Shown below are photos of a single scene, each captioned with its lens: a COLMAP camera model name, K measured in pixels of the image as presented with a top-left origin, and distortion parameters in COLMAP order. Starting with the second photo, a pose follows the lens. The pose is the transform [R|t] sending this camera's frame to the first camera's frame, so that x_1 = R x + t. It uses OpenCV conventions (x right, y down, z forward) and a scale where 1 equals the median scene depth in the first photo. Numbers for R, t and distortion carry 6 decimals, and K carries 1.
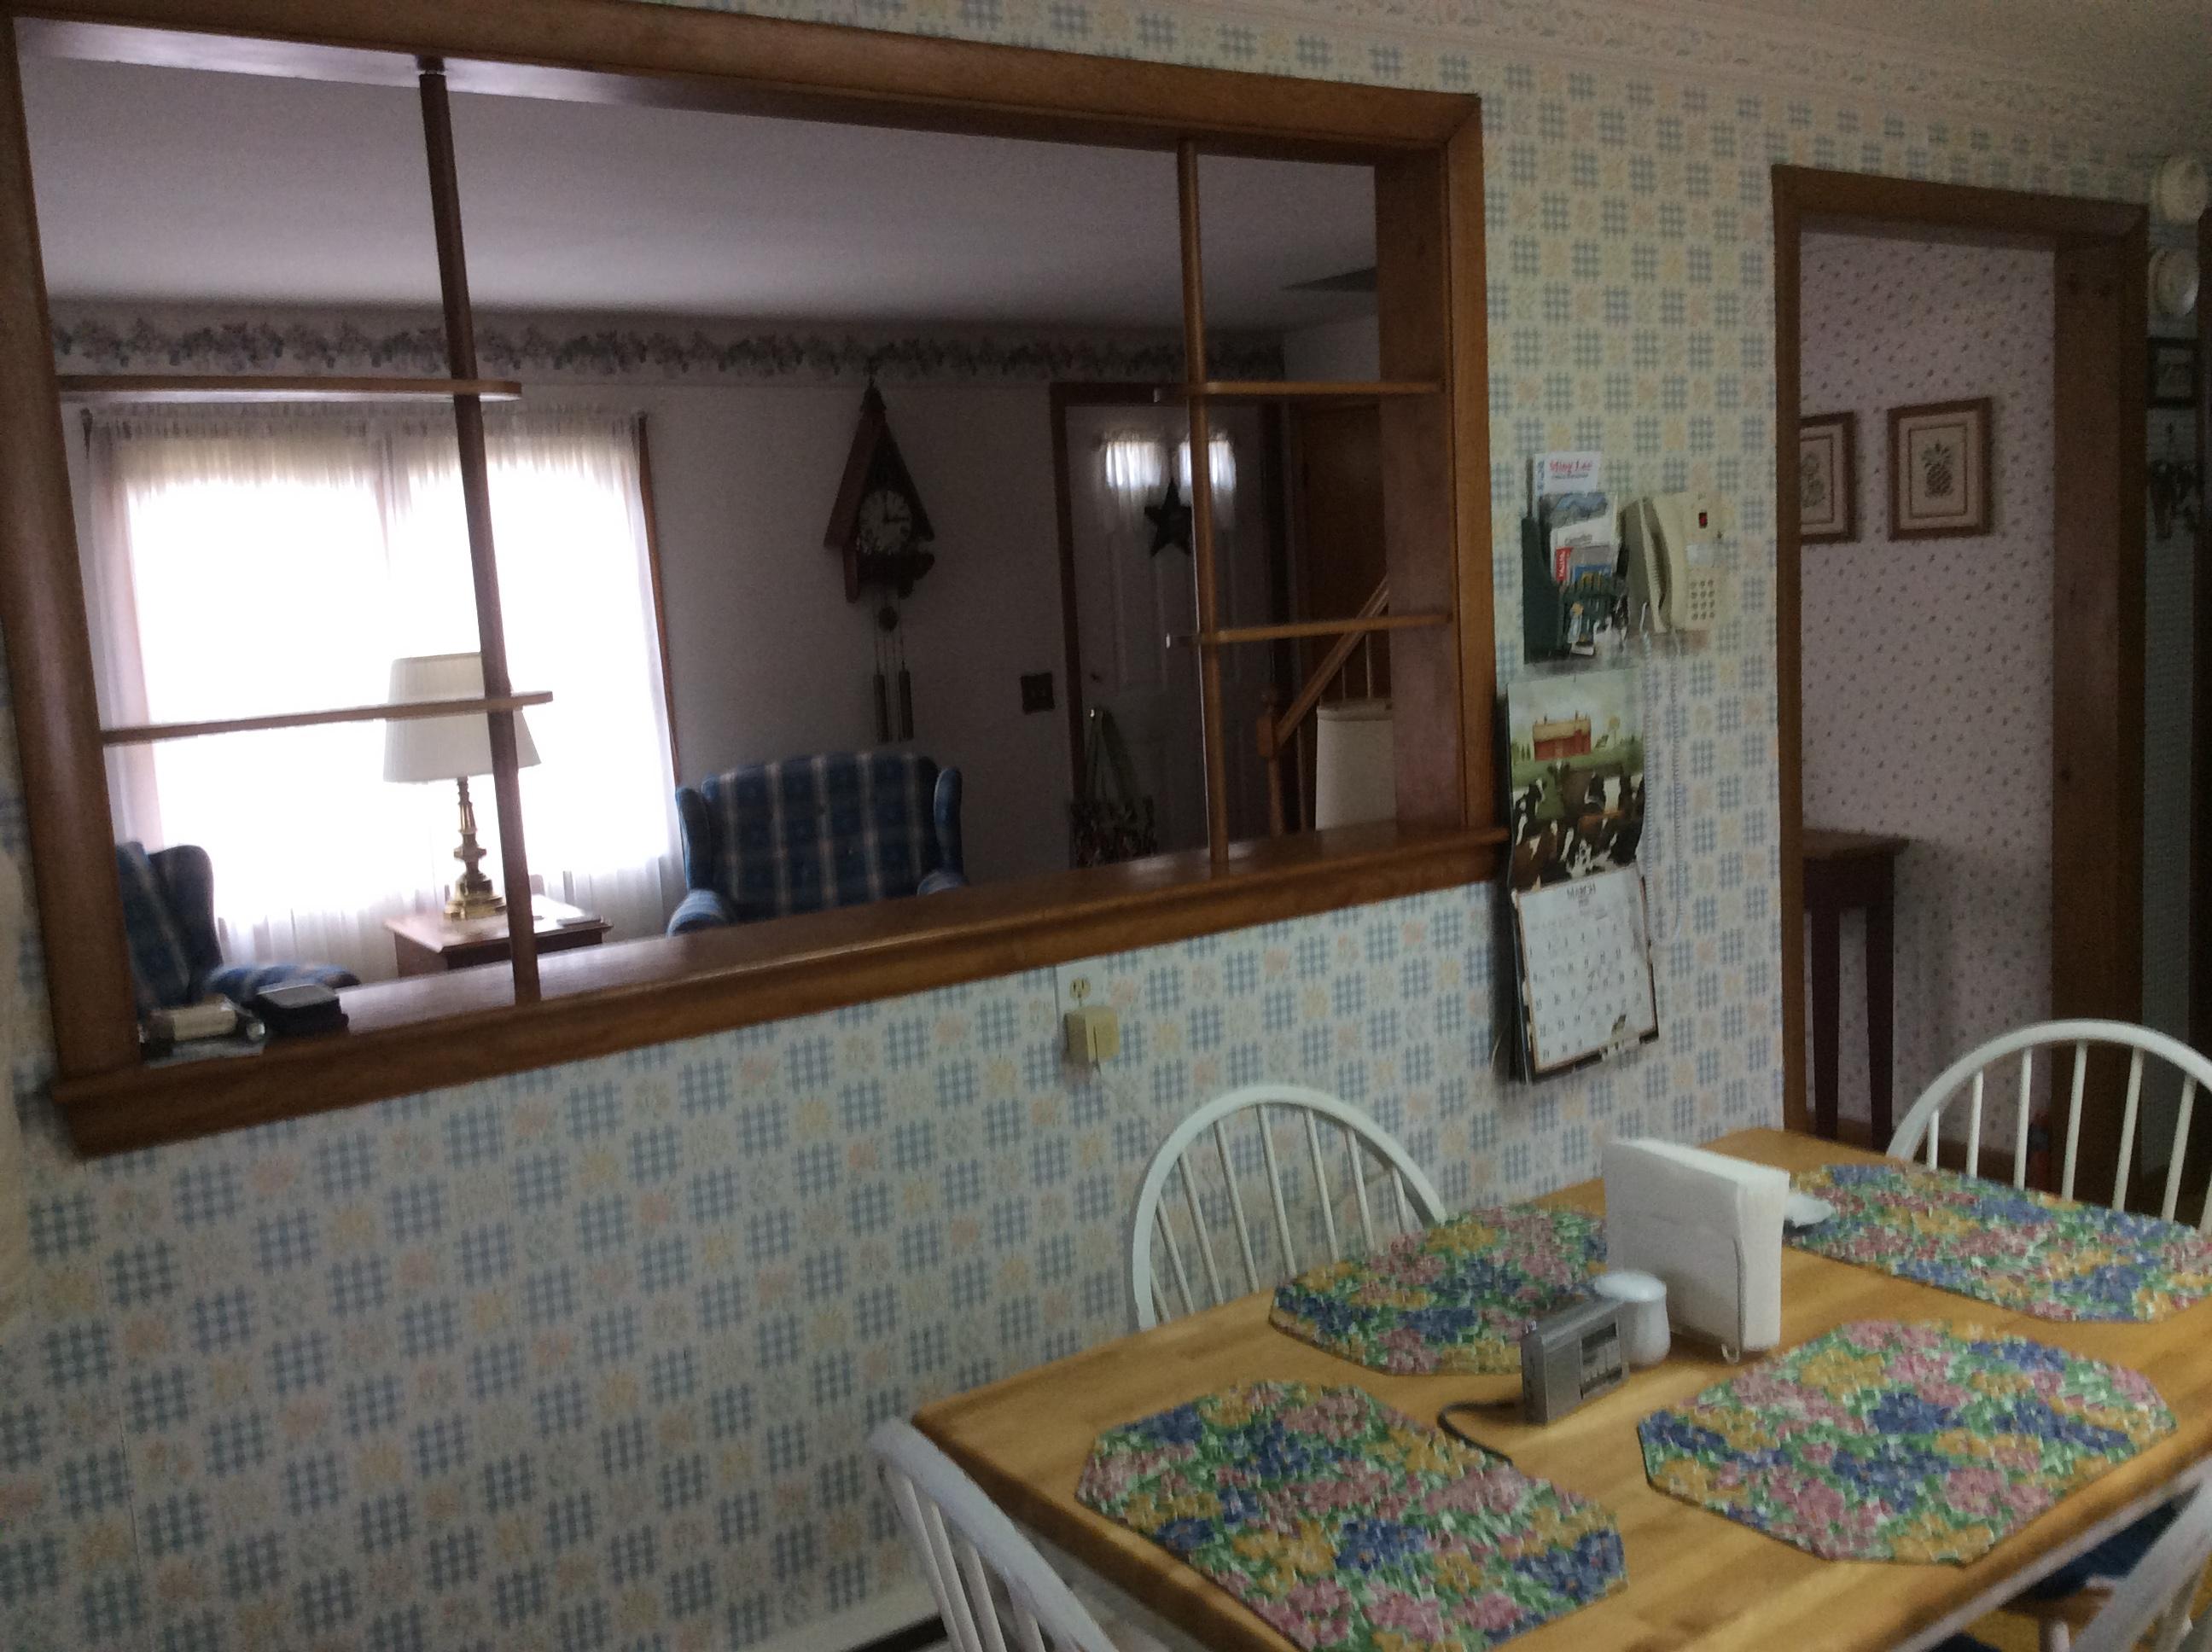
lens RADIAL K [[2073.3, 0, 1124.3], [0, 2073.3, 823.9], [0, 0, 1]] dist [0.058337, 0.000000]
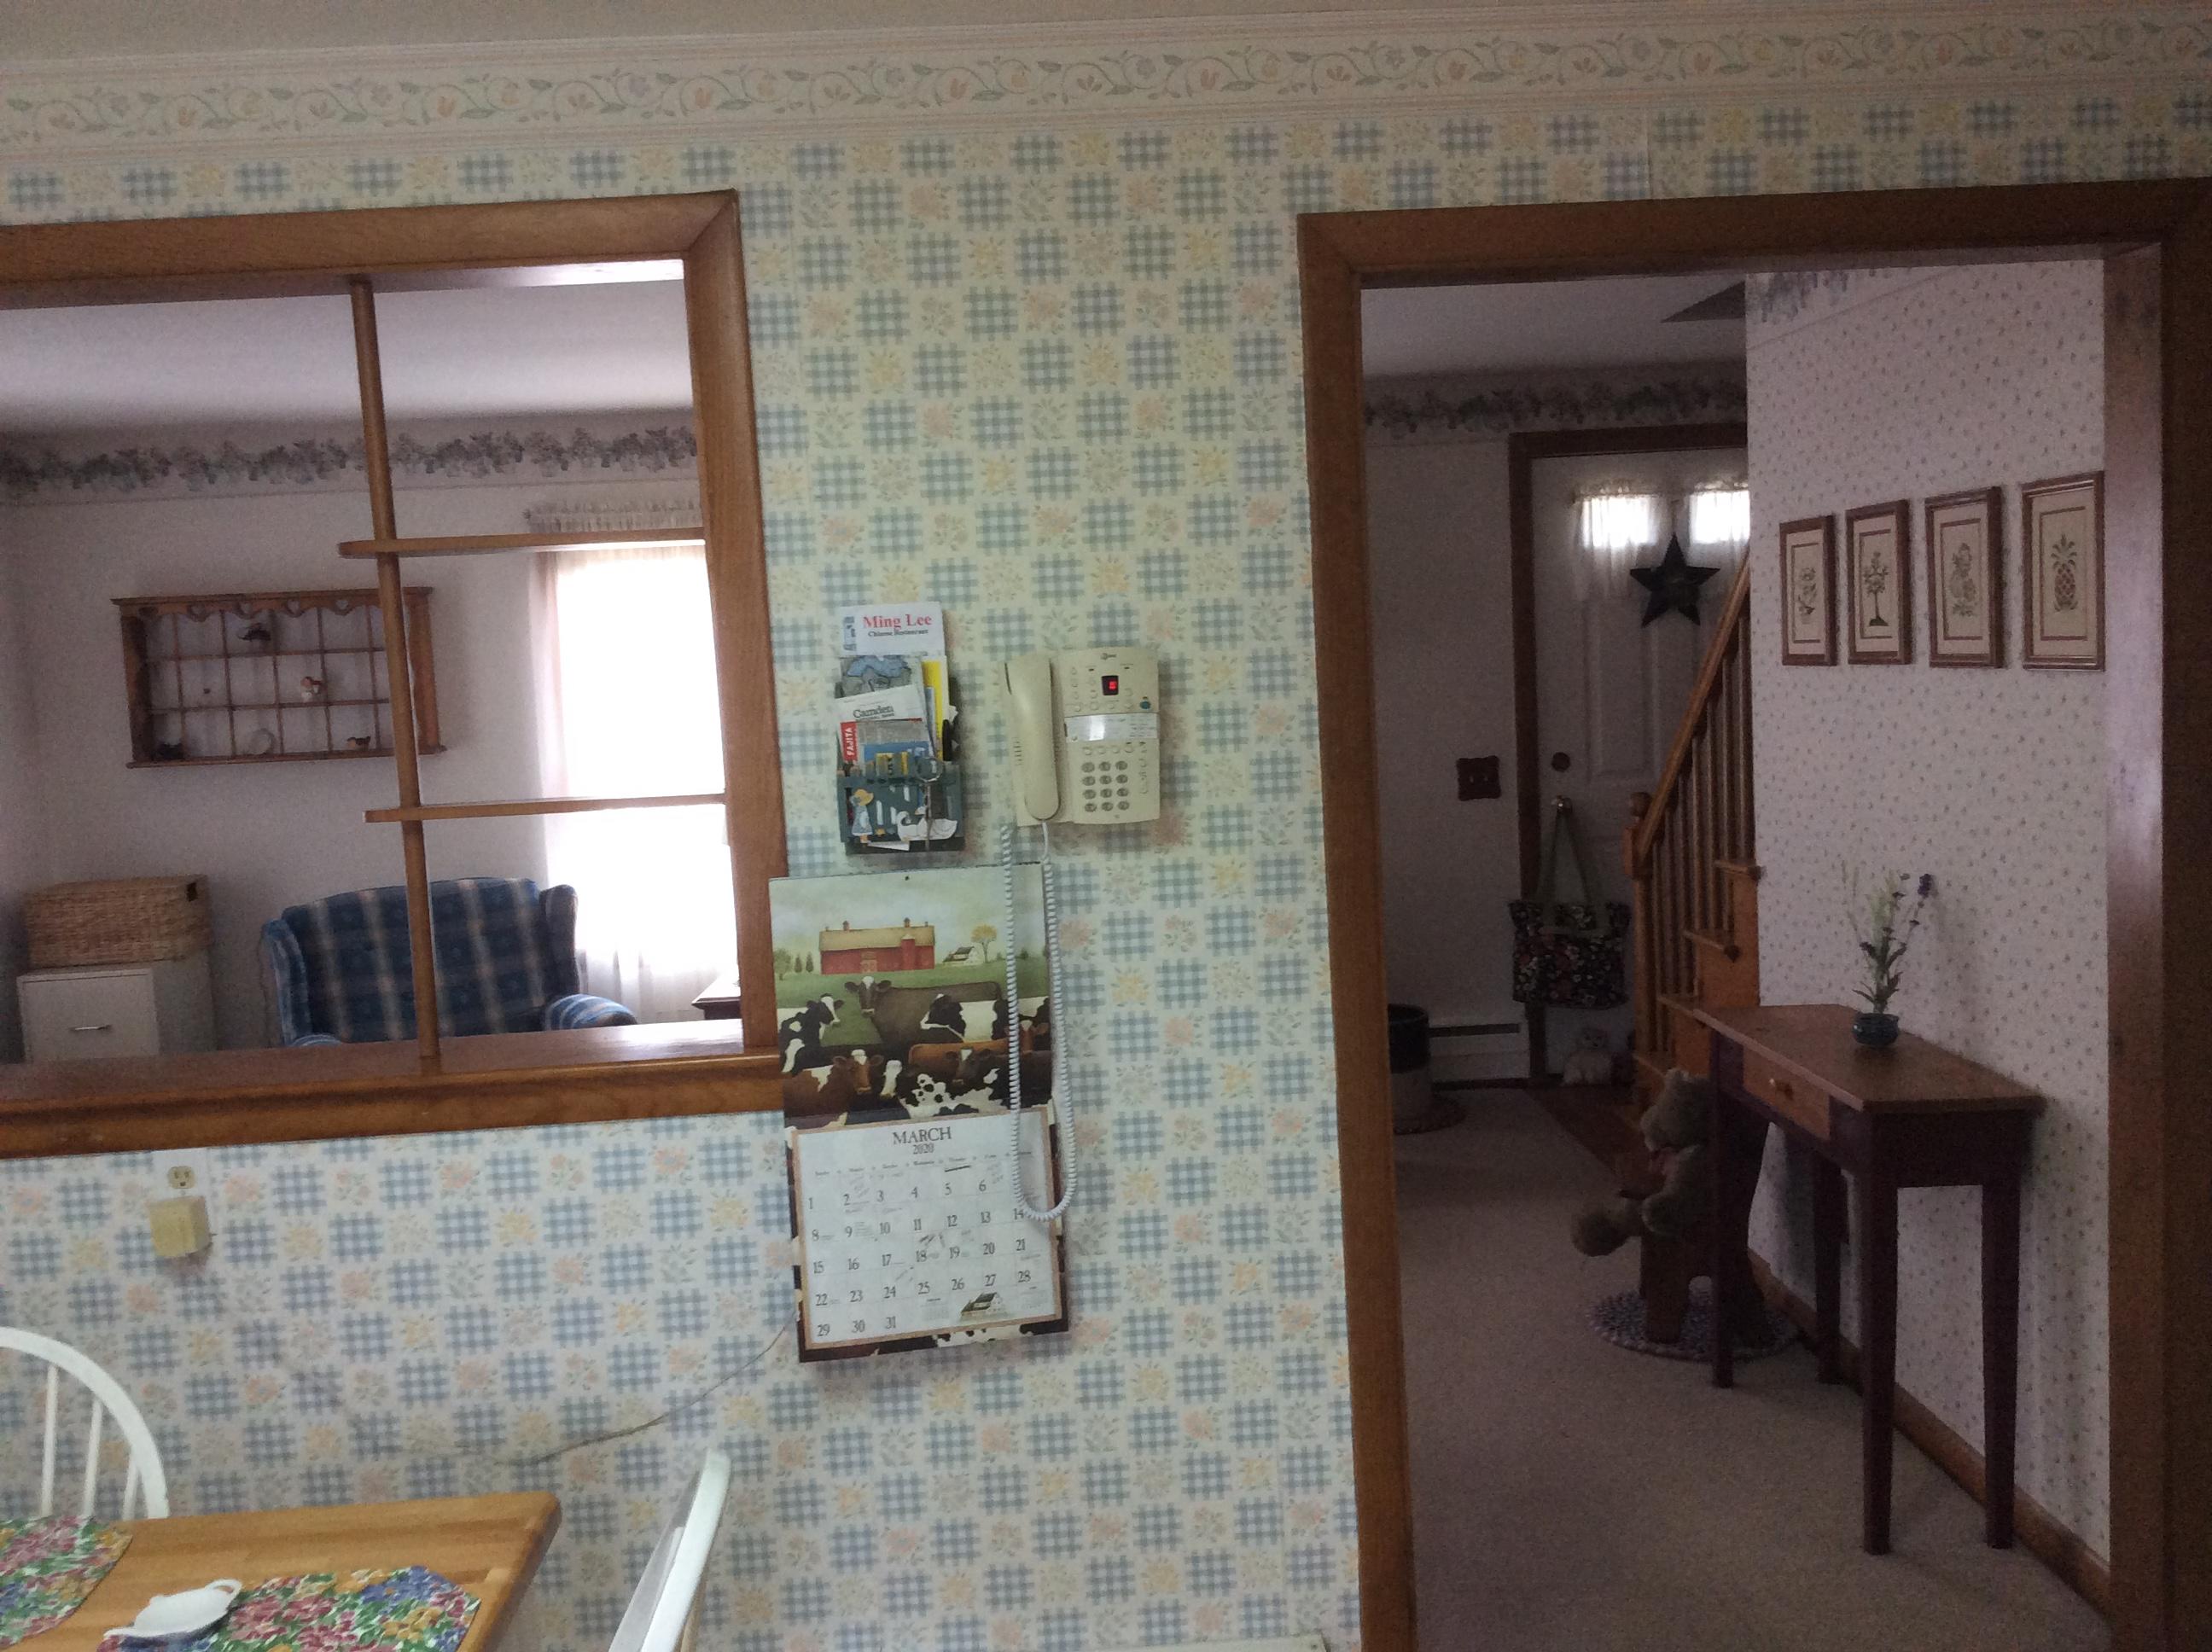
lens RADIAL K [[2073.3, 0, 1122.7], [0, 2073.3, 821.4], [0, 0, 1]] dist [0.058337, 0.000000]
pose [[0.831851, 0.067143, -0.550923, 0.722362], [-0.068740, 0.997476, 0.017775, -0.110215], [0.550726, 0.023084, 0.834367, 0.357058]]
